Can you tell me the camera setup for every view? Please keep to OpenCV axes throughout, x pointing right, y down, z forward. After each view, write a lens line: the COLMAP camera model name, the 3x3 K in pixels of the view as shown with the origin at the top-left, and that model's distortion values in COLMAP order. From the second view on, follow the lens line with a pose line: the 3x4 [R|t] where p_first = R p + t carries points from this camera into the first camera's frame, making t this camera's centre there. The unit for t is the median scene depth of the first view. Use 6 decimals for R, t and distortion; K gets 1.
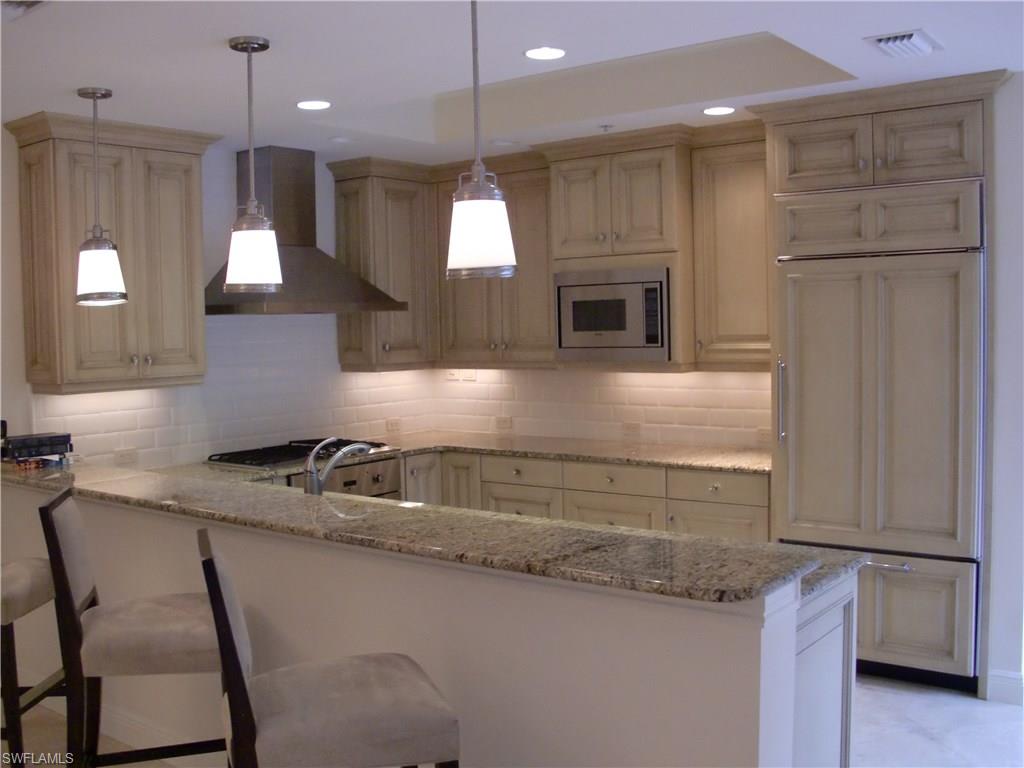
lens RADIAL K [[1044.8, 0, 512.0], [0, 1044.8, 384.0], [0, 0, 1]] dist [-0.177353, 0.149423]
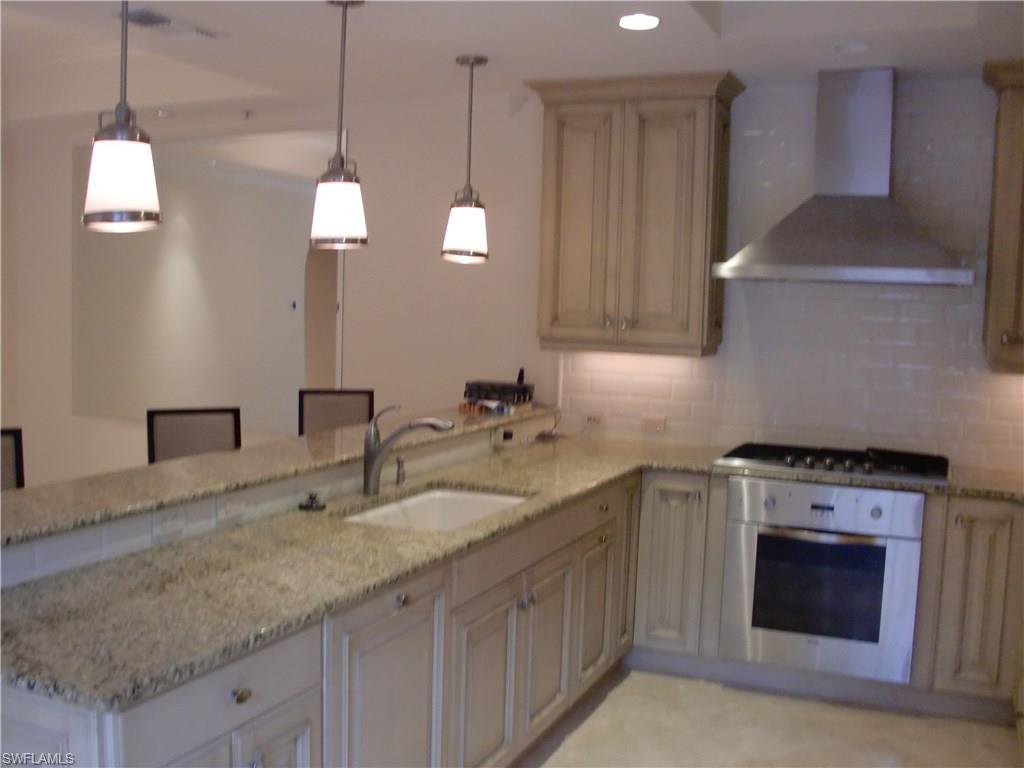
lens RADIAL K [[1044.8, 0, 512.0], [0, 1044.8, 384.0], [0, 0, 1]] dist [-0.177353, 0.149423]
pose [[0.229206, 0.098257, -0.968406, 0.561883], [-0.092658, 0.992577, 0.078779, -0.033584], [0.968958, 0.071674, 0.236608, 0.675994]]
